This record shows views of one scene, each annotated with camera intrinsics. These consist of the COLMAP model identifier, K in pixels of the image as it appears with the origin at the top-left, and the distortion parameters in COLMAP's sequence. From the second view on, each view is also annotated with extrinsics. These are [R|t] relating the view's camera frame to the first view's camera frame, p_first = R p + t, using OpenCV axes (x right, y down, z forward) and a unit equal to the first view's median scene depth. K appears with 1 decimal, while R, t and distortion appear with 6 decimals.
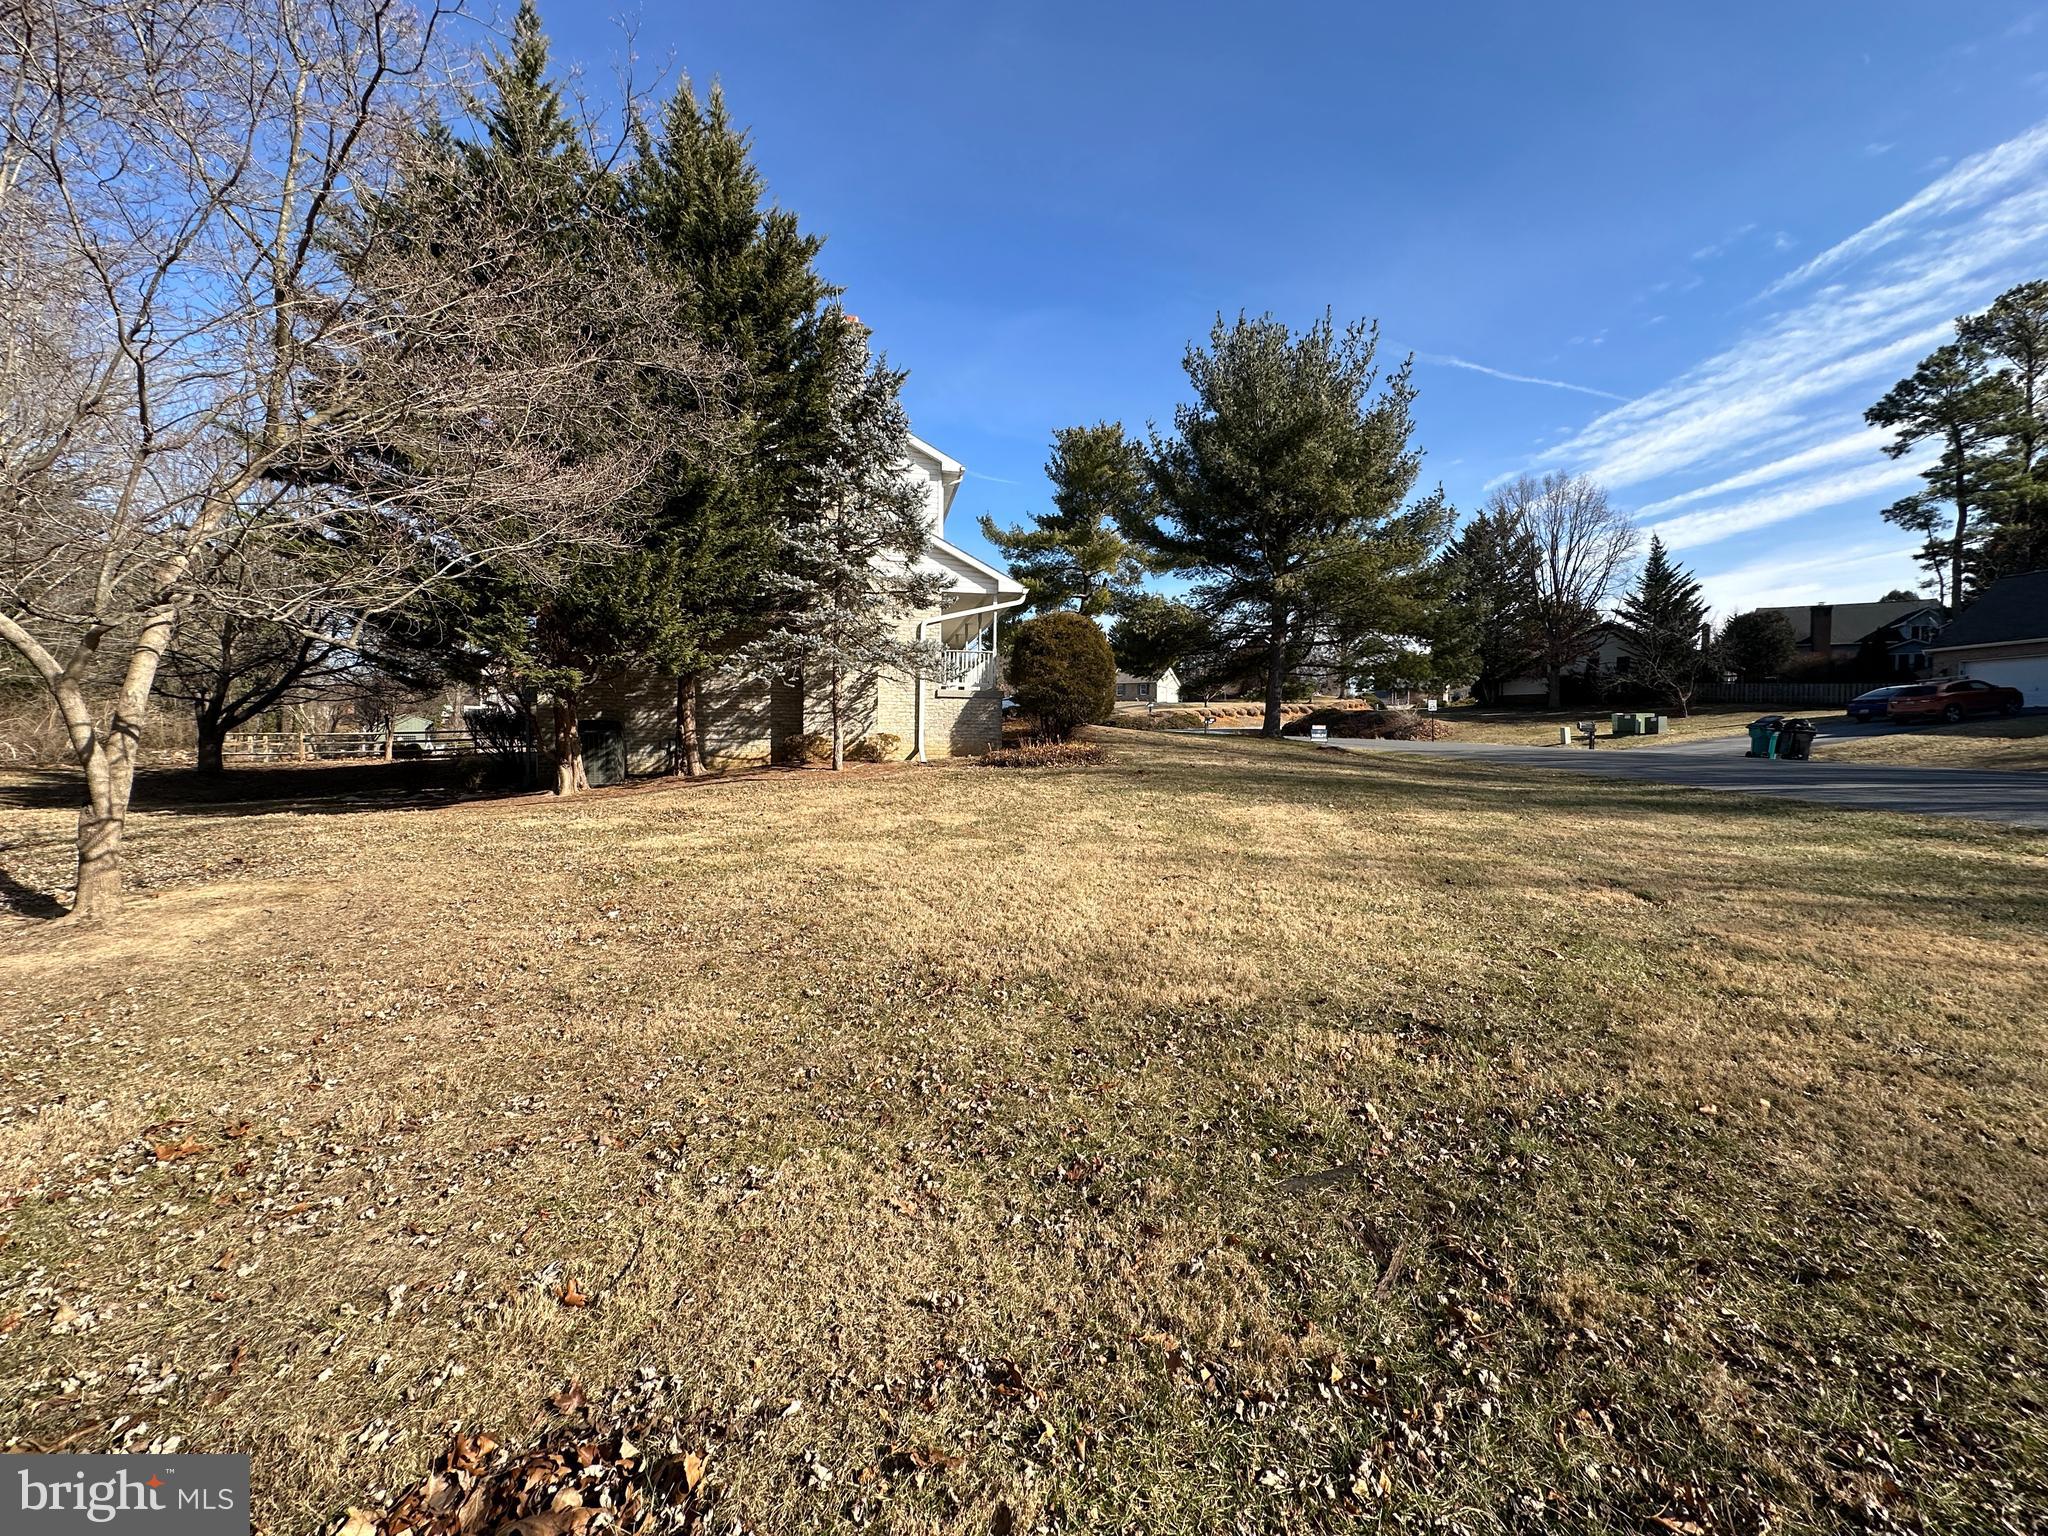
lens RADIAL K [[814.1, 0, 1026.6], [0, 814.1, 763.4], [0, 0, 1]] dist [-0.001774, 0.000948]
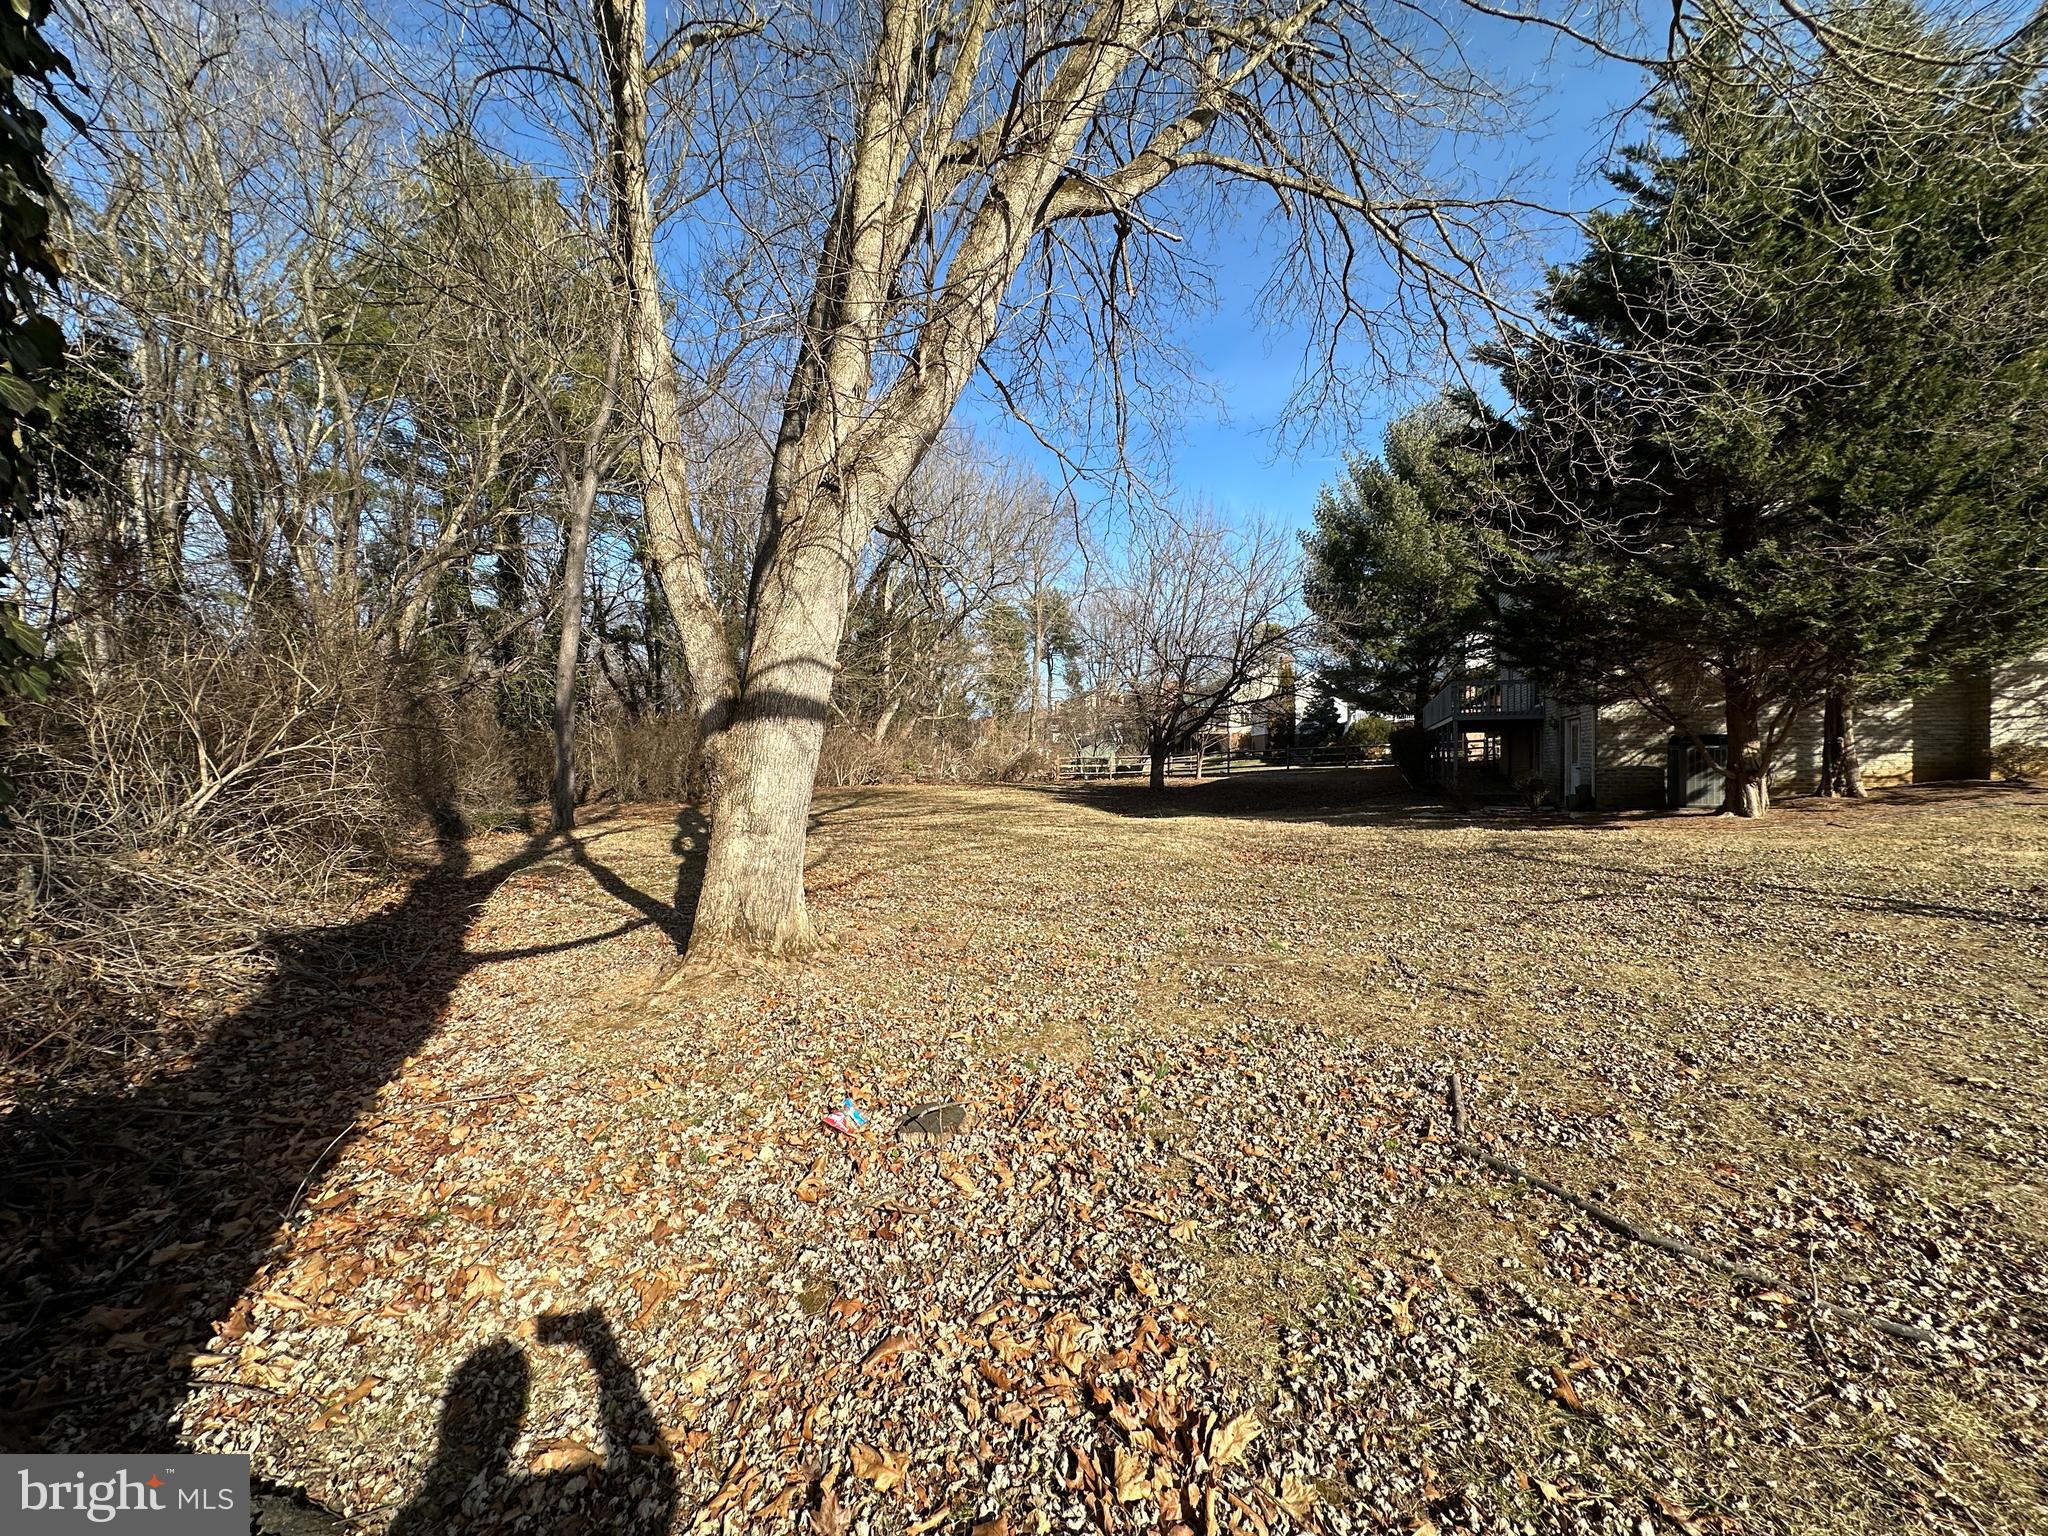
lens RADIAL K [[814.1, 0, 1024.5], [0, 814.1, 761.6], [0, 0, 1]] dist [-0.001774, 0.000948]
pose [[0.825739, -0.011720, -0.563930, -0.736944], [-0.003301, 0.999667, -0.025609, 0.003177], [0.564042, 0.023008, 0.825425, -0.201637]]
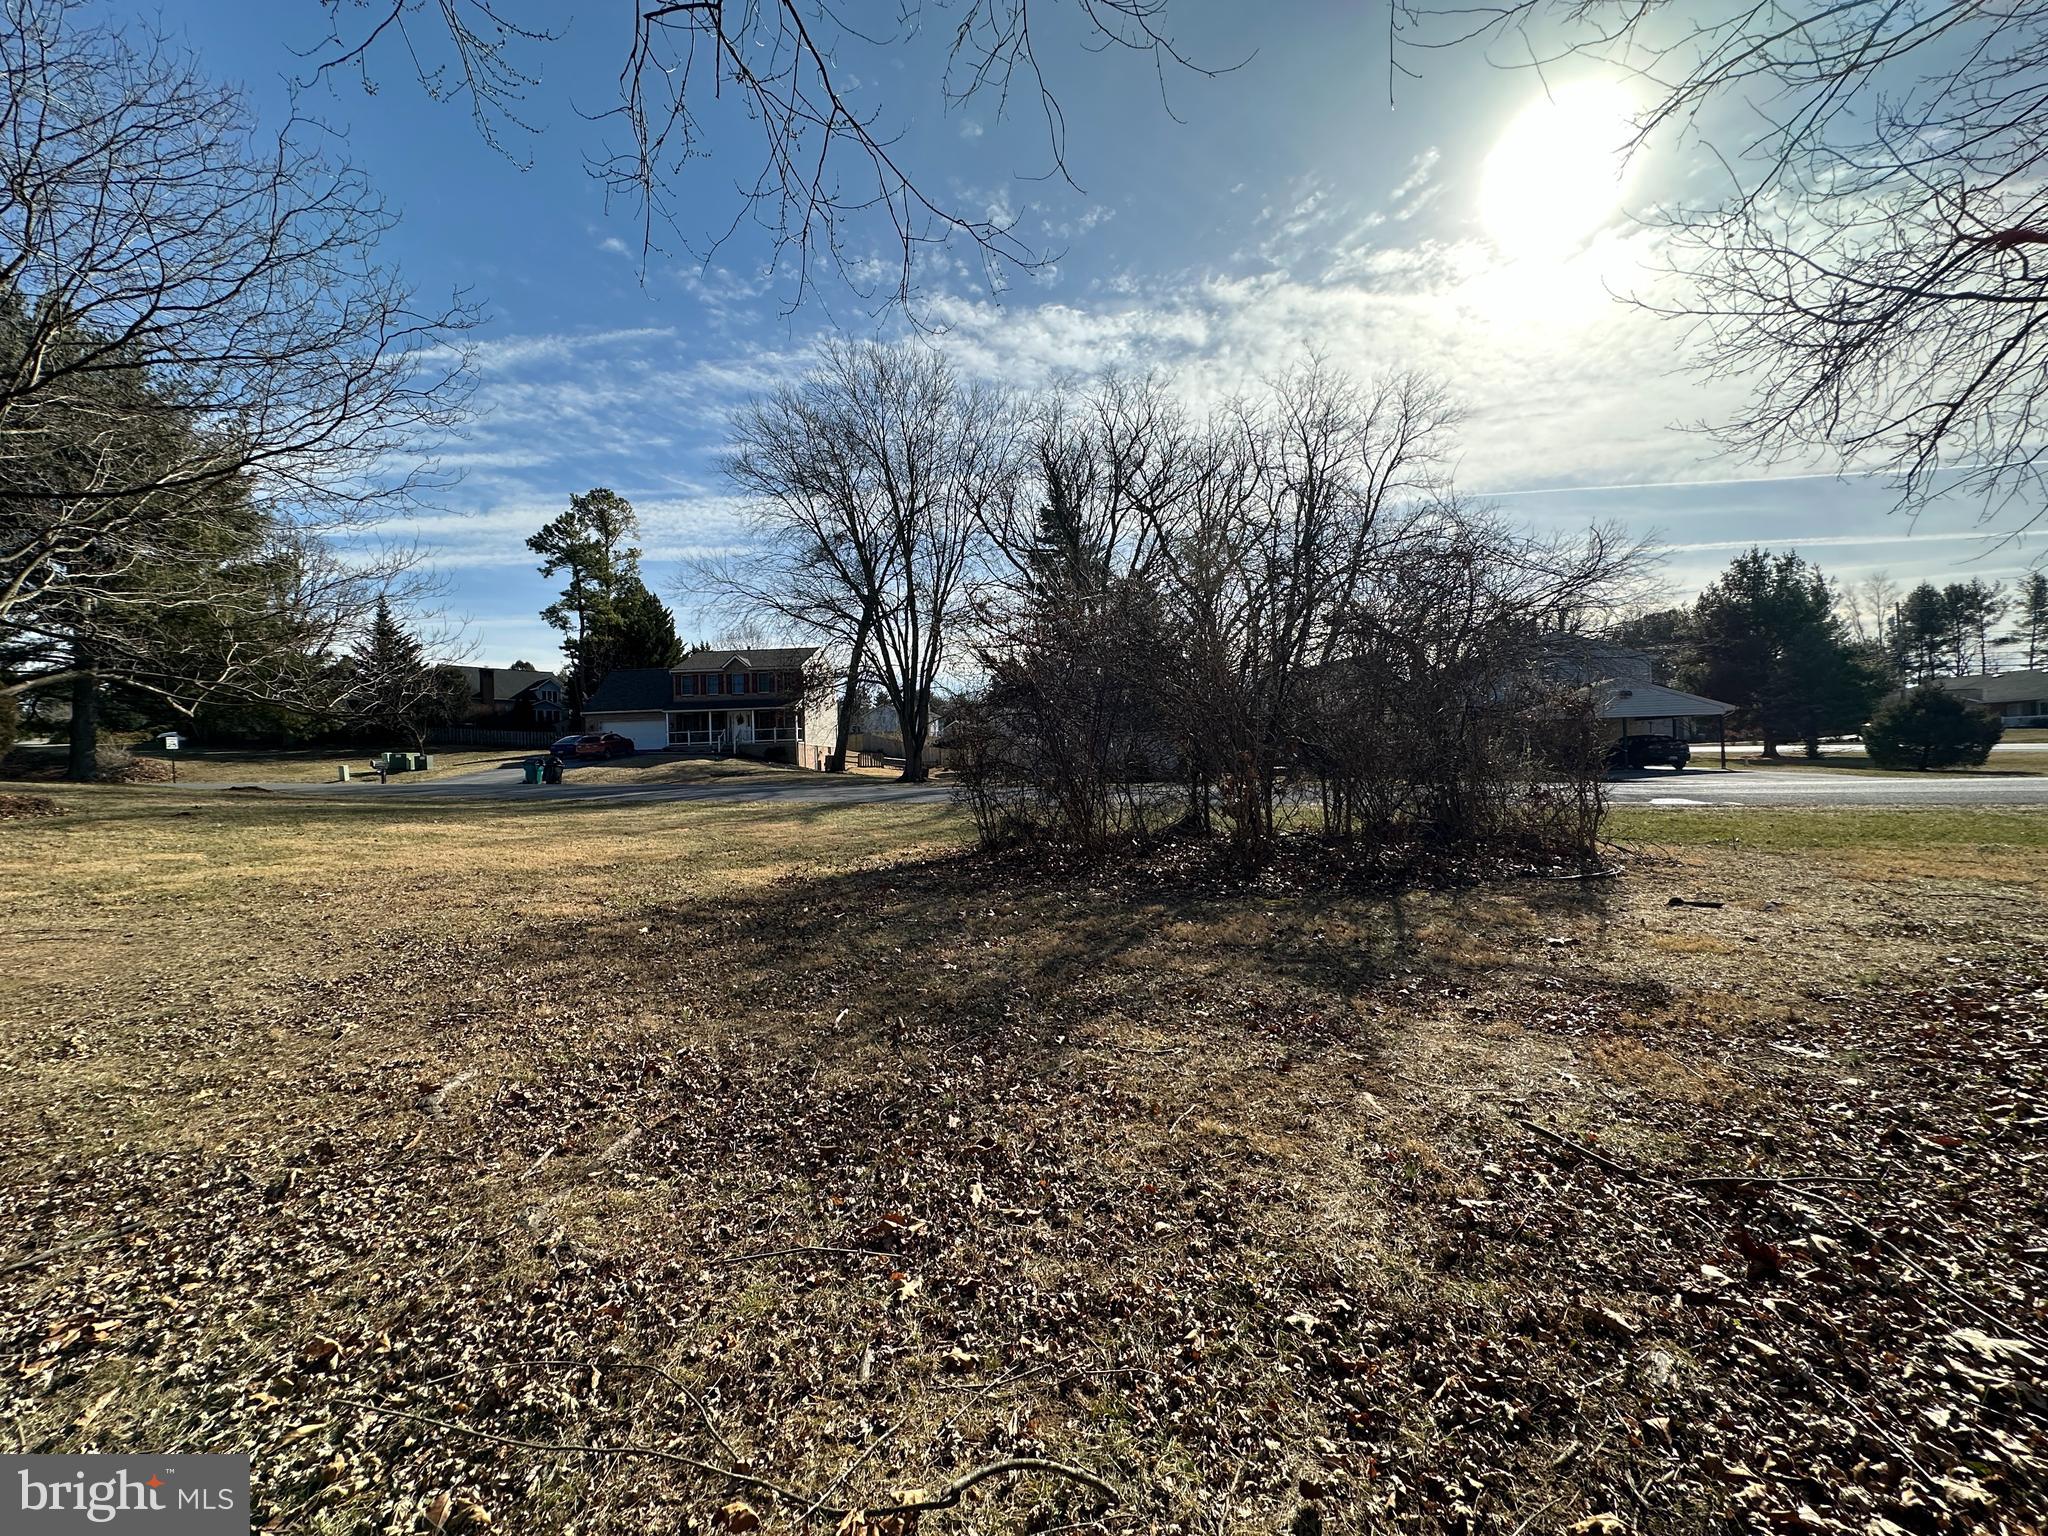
lens RADIAL K [[814.1, 0, 1021.2], [0, 814.1, 761.9], [0, 0, 1]] dist [-0.001774, 0.000948]
pose [[0.170057, -0.009421, 0.985389, -0.716601], [0.055872, 0.998438, -0.000096, 0.004960], [-0.983849, 0.055072, 0.170317, -0.208820]]
